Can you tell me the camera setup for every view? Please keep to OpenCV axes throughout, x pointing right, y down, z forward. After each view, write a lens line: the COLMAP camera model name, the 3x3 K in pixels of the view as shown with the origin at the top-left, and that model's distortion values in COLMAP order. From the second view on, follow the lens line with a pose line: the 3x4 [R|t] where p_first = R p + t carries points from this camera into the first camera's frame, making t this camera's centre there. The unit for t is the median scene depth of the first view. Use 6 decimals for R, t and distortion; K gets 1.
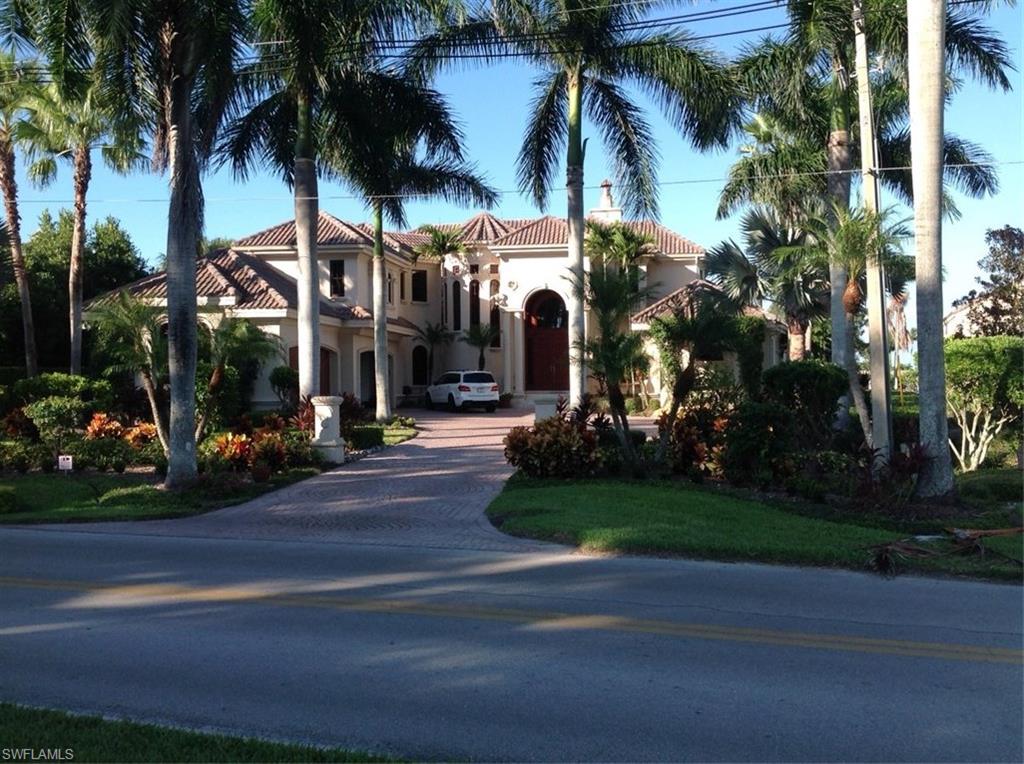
lens RADIAL K [[953.8, 0, 507.4], [0, 953.8, 383.8], [0, 0, 1]] dist [0.115684, -0.244699]
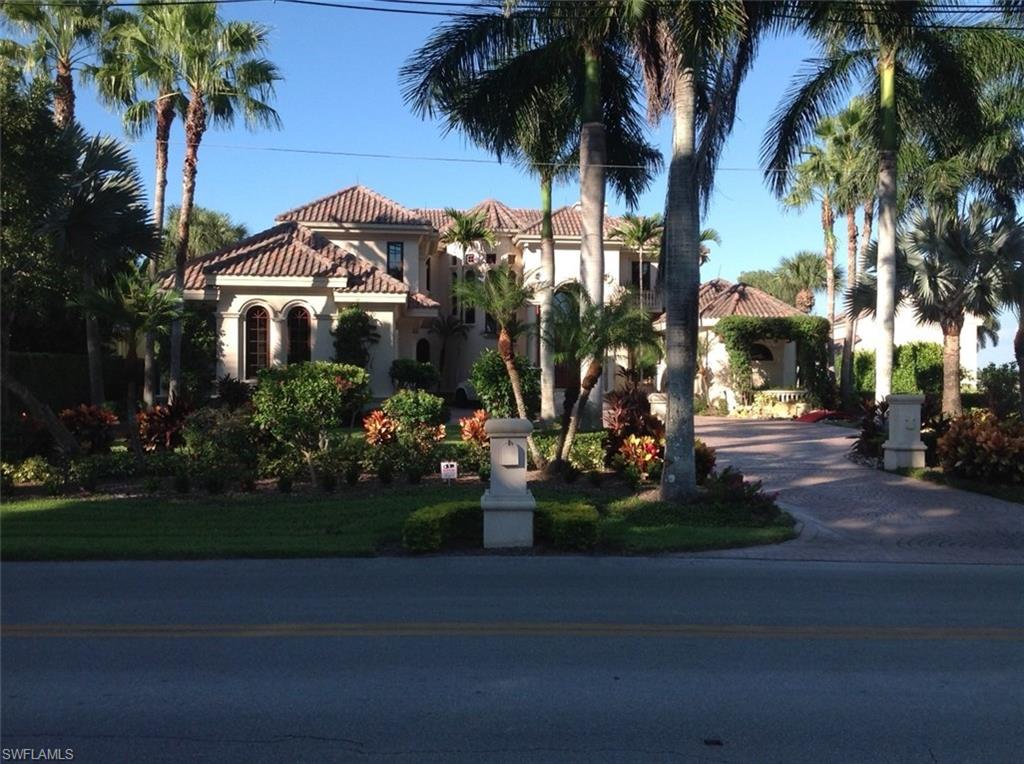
lens RADIAL K [[953.8, 0, 507.4], [0, 953.8, 383.8], [0, 0, 1]] dist [0.115684, -0.244699]
pose [[0.969260, 0.010625, 0.245808, -0.353429], [-0.011135, 0.999938, 0.000689, 0.003730], [-0.245786, -0.003405, 0.969318, 0.115450]]
